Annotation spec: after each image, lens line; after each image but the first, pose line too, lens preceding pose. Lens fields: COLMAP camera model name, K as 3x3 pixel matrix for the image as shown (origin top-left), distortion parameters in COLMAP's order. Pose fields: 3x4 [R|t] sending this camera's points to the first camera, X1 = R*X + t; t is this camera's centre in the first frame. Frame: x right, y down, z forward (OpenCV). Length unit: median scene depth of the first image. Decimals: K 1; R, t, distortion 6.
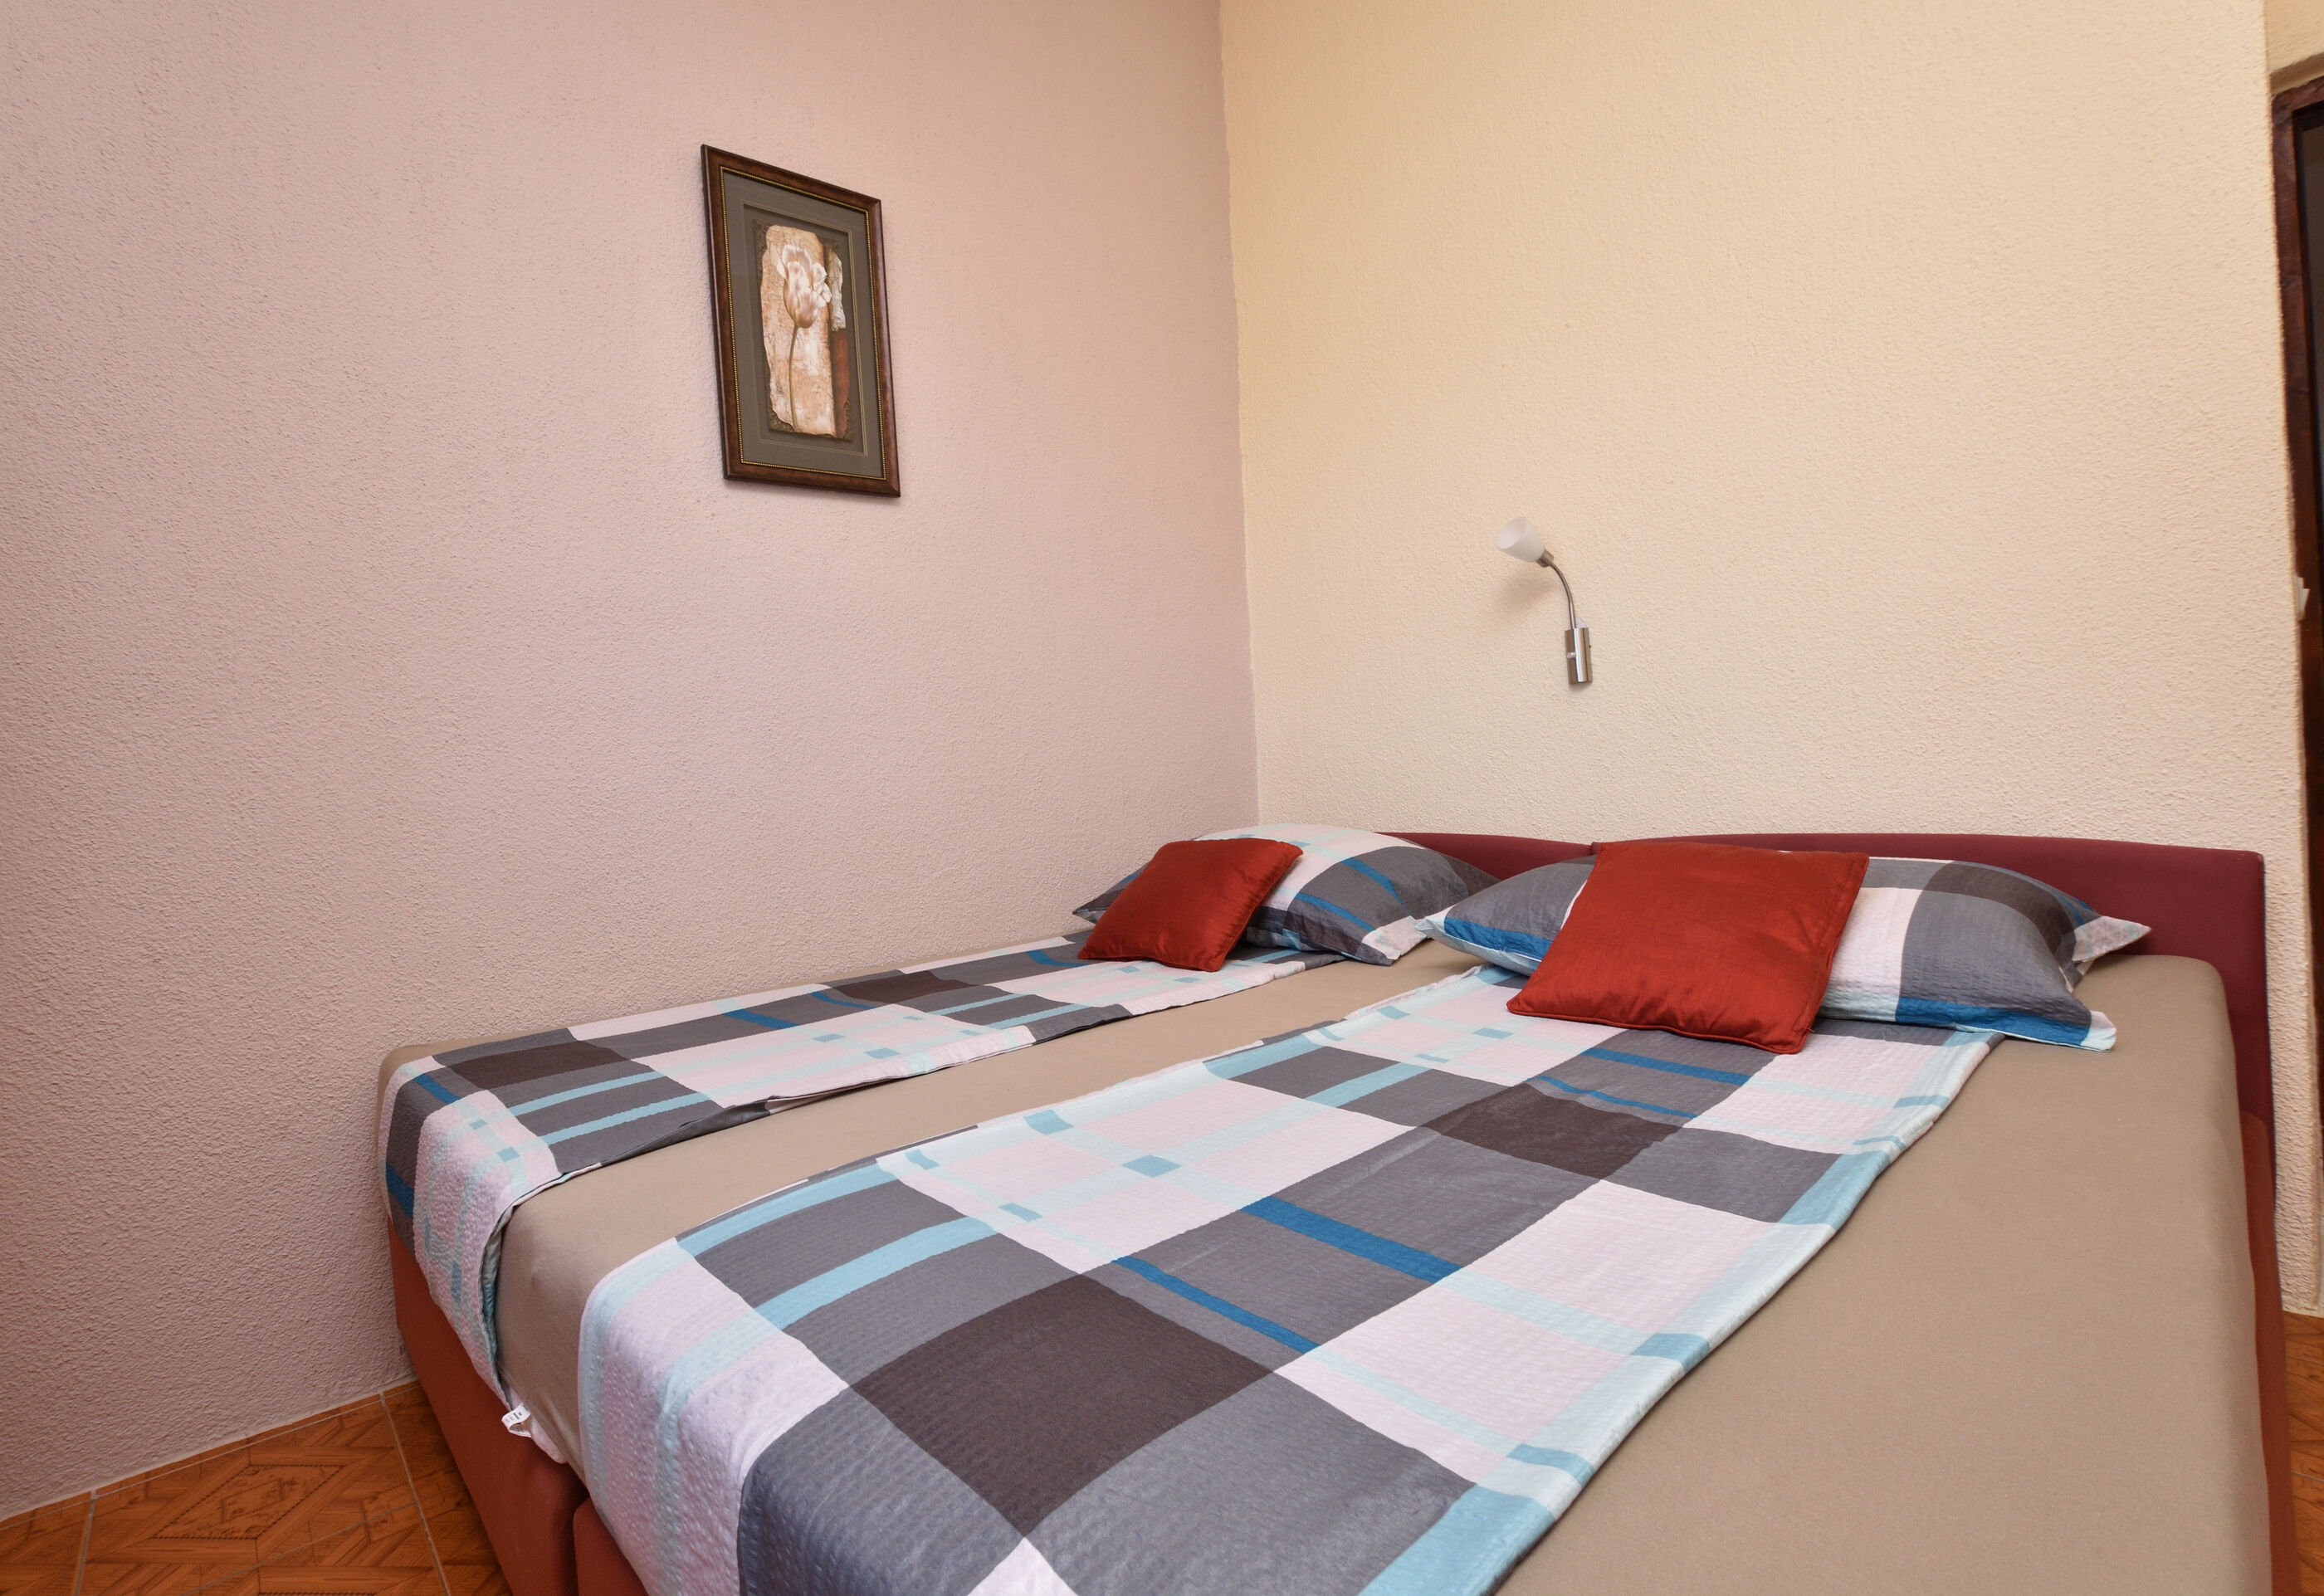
lens RADIAL K [[1059.5, 0, 1149.8], [0, 1059.5, 748.9], [0, 0, 1]] dist [-0.000526, 0.000073]
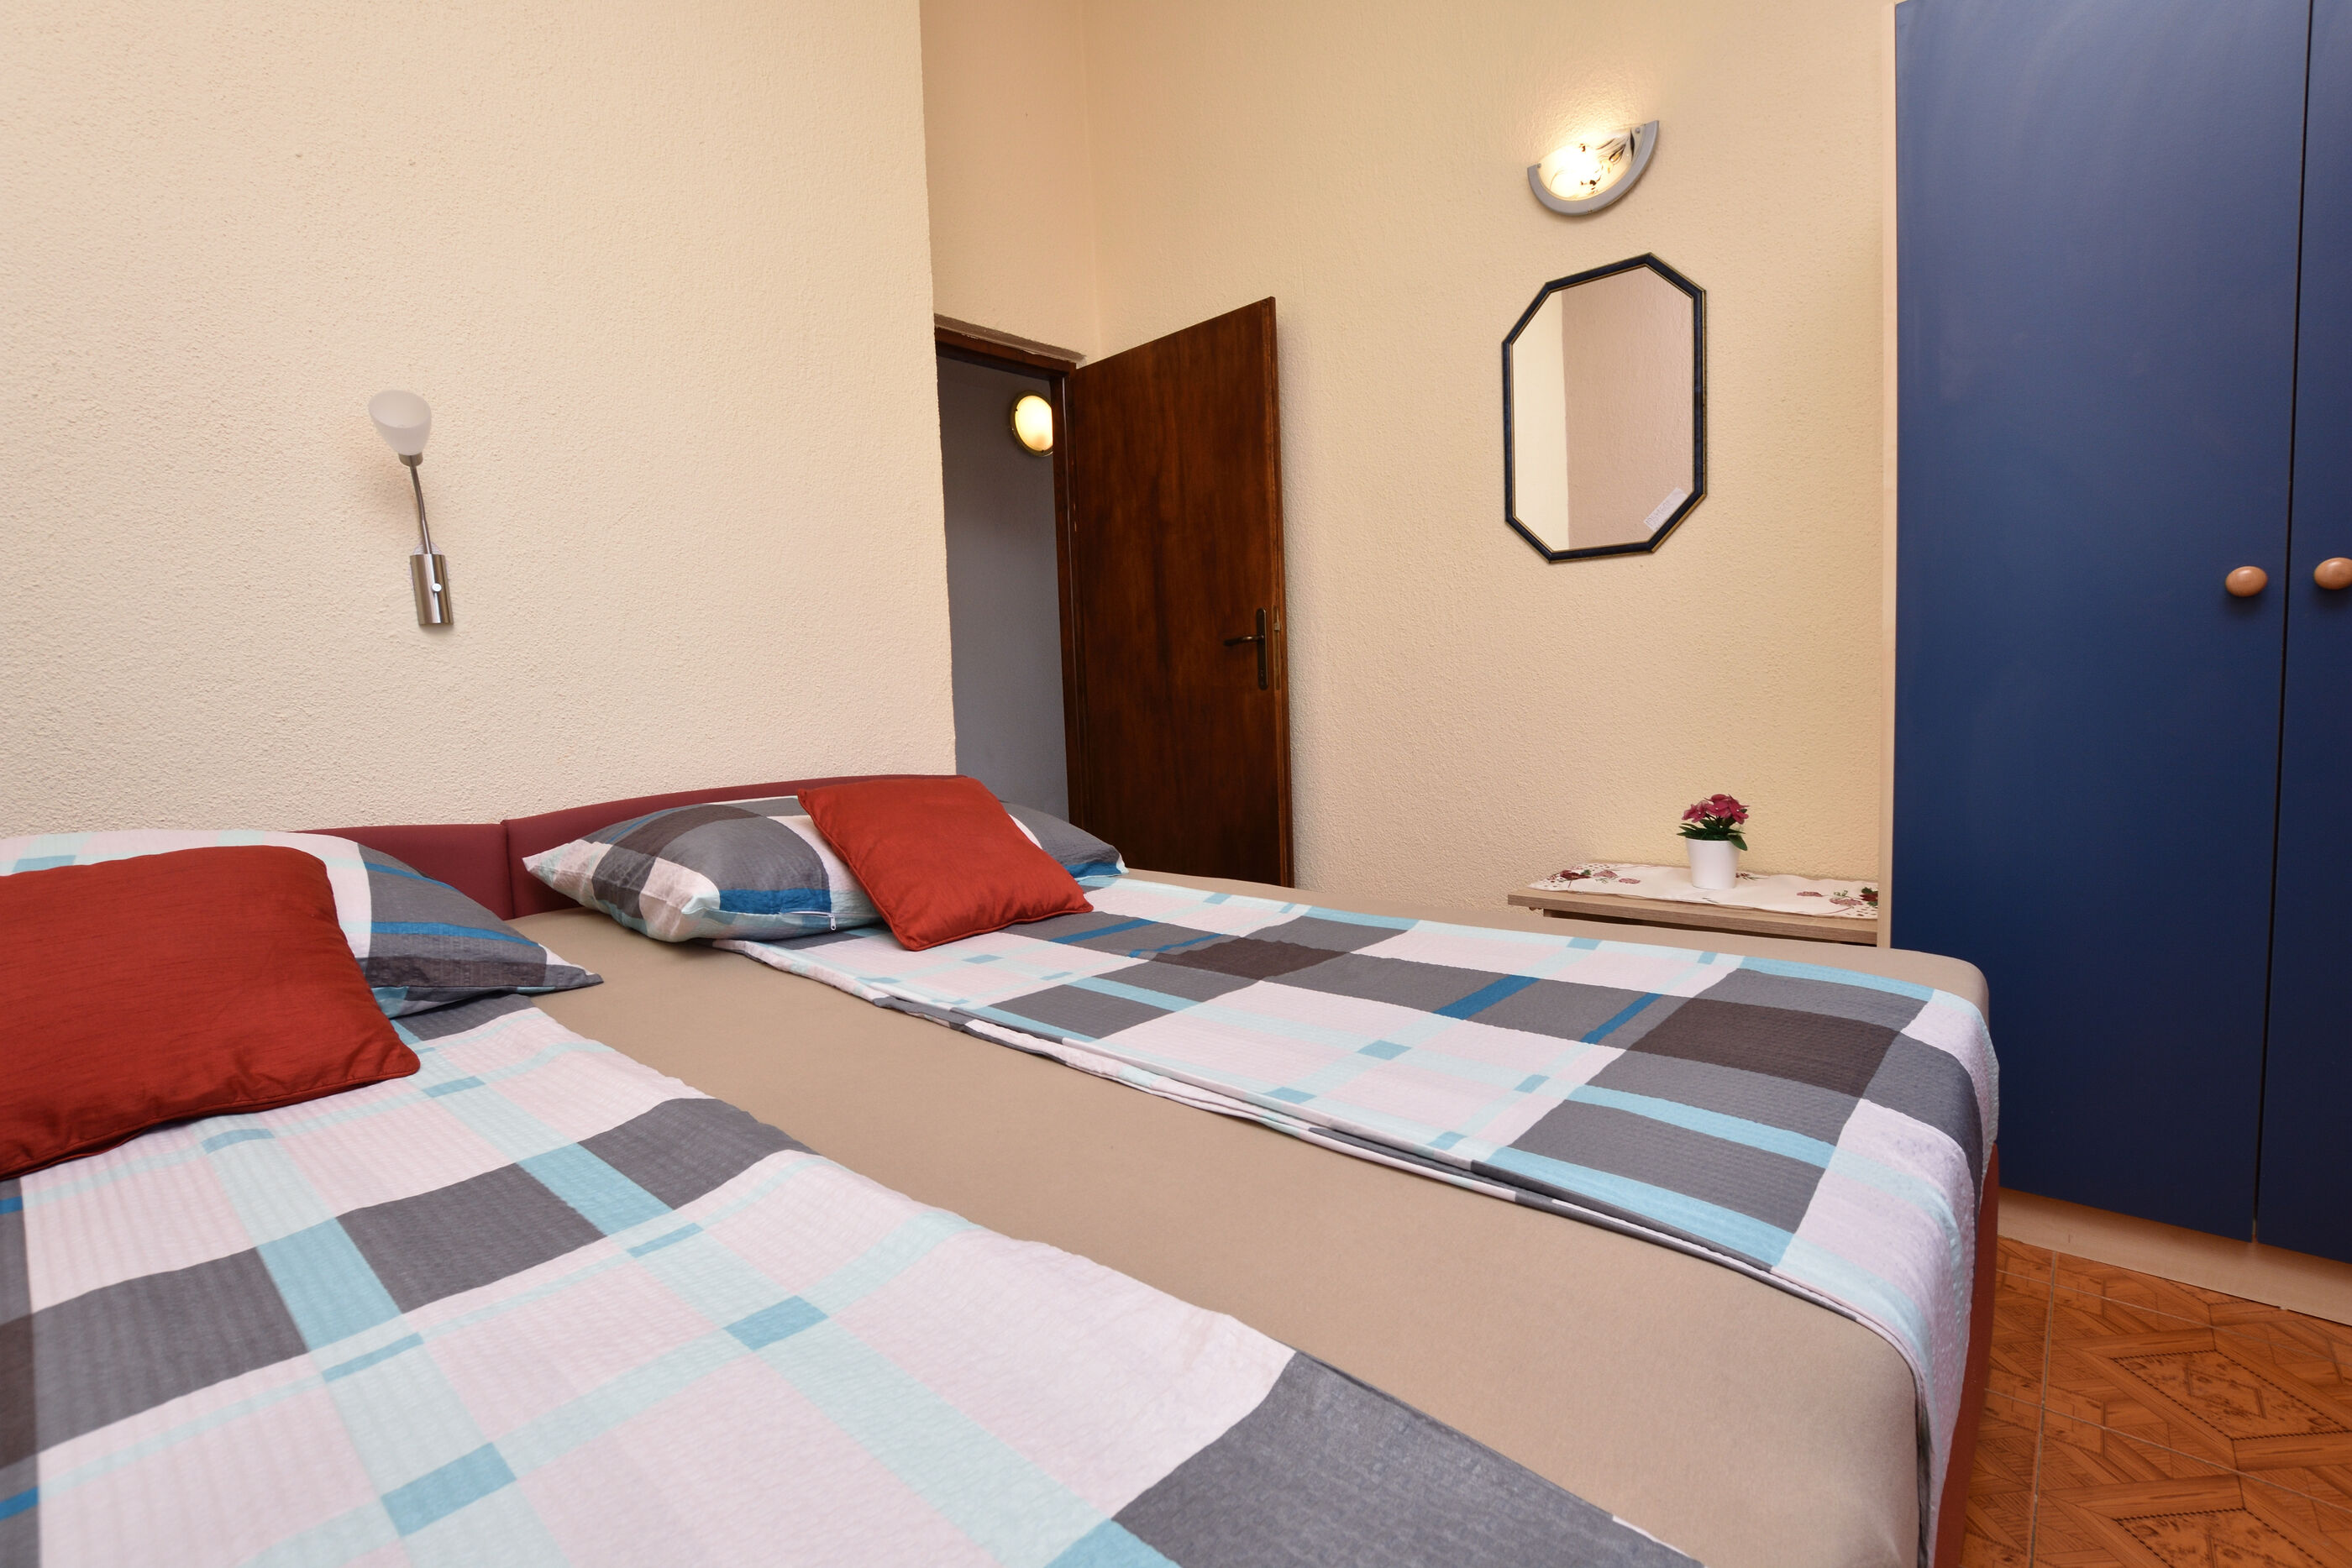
lens RADIAL K [[1028.6, 0, 1175.3], [0, 1028.6, 756.7], [0, 0, 1]] dist [-0.041303, 0.008619]
pose [[-0.090244, 0.001240, 0.995919, -0.423382], [0.020166, 0.999796, 0.000582, 0.050301], [-0.995716, 0.020136, -0.090250, 0.573749]]
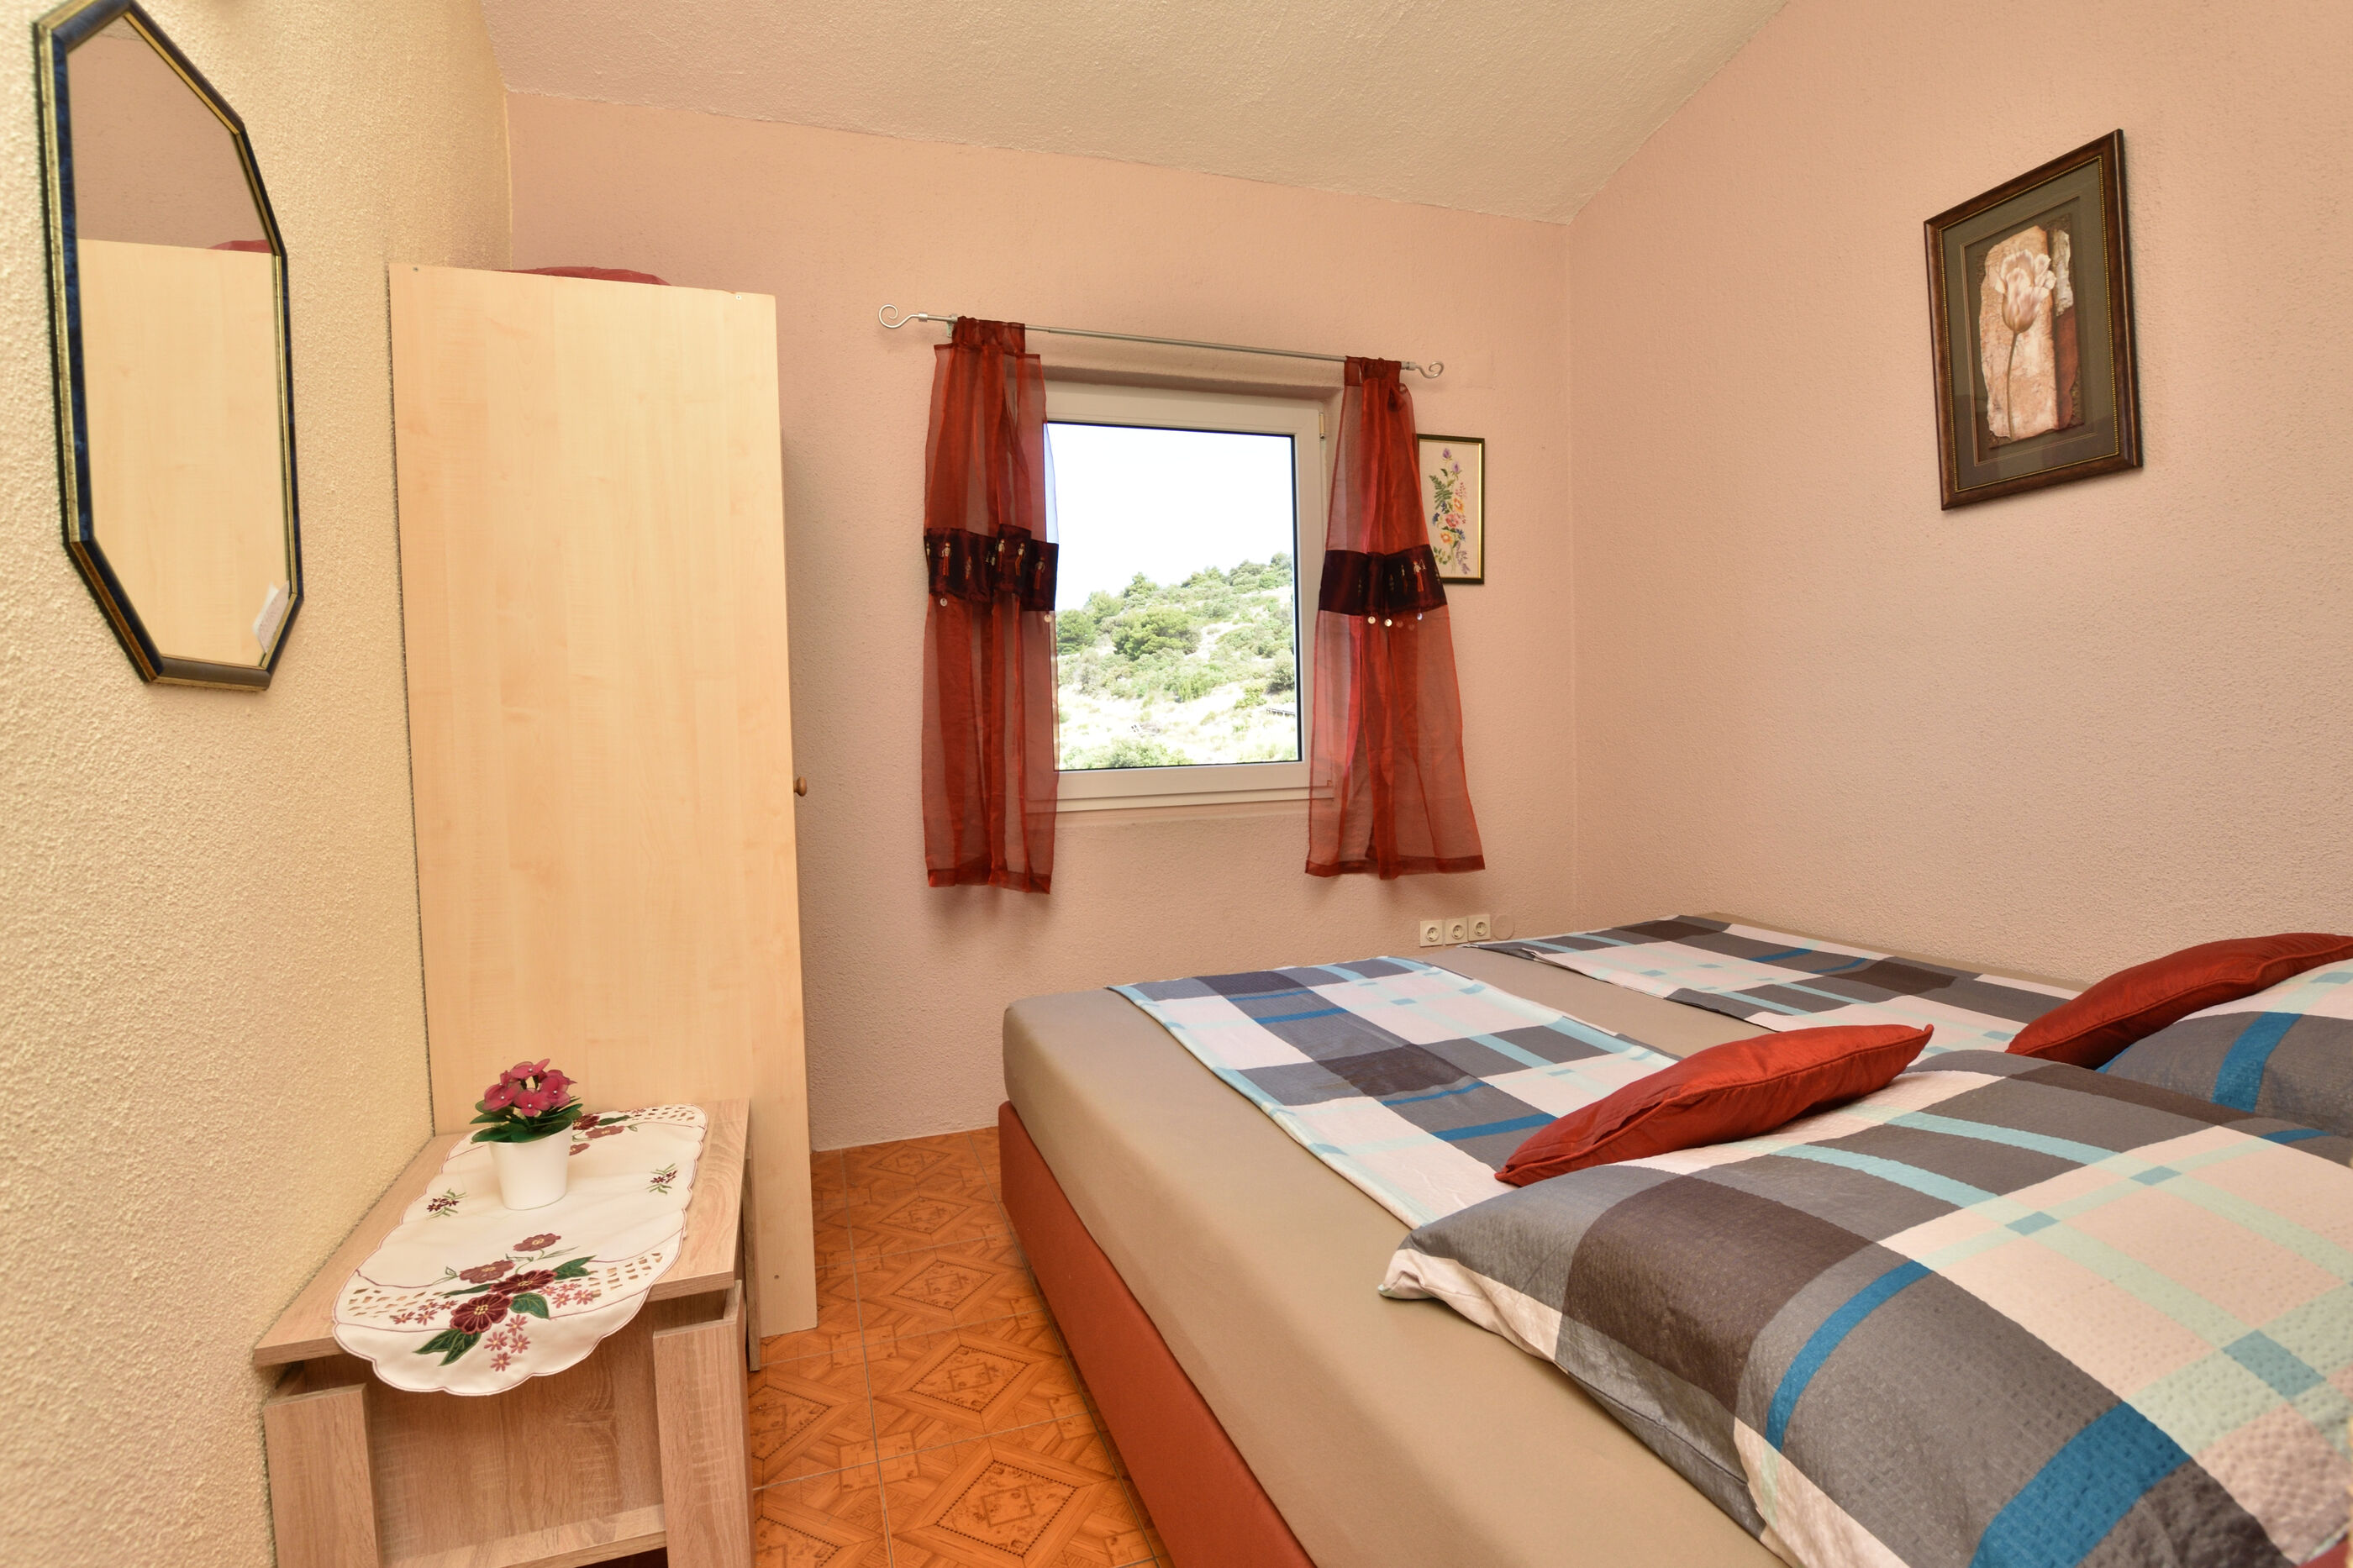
lens RADIAL K [[1029.1, 0, 1175.8], [0, 1029.1, 756.7], [0, 0, 1]] dist [-0.041303, 0.008619]
pose [[-0.370476, 0.095776, -0.923891, 0.889998], [0.059736, 0.995067, 0.079201, -0.121327], [0.926919, -0.025848, -0.374370, 0.605935]]
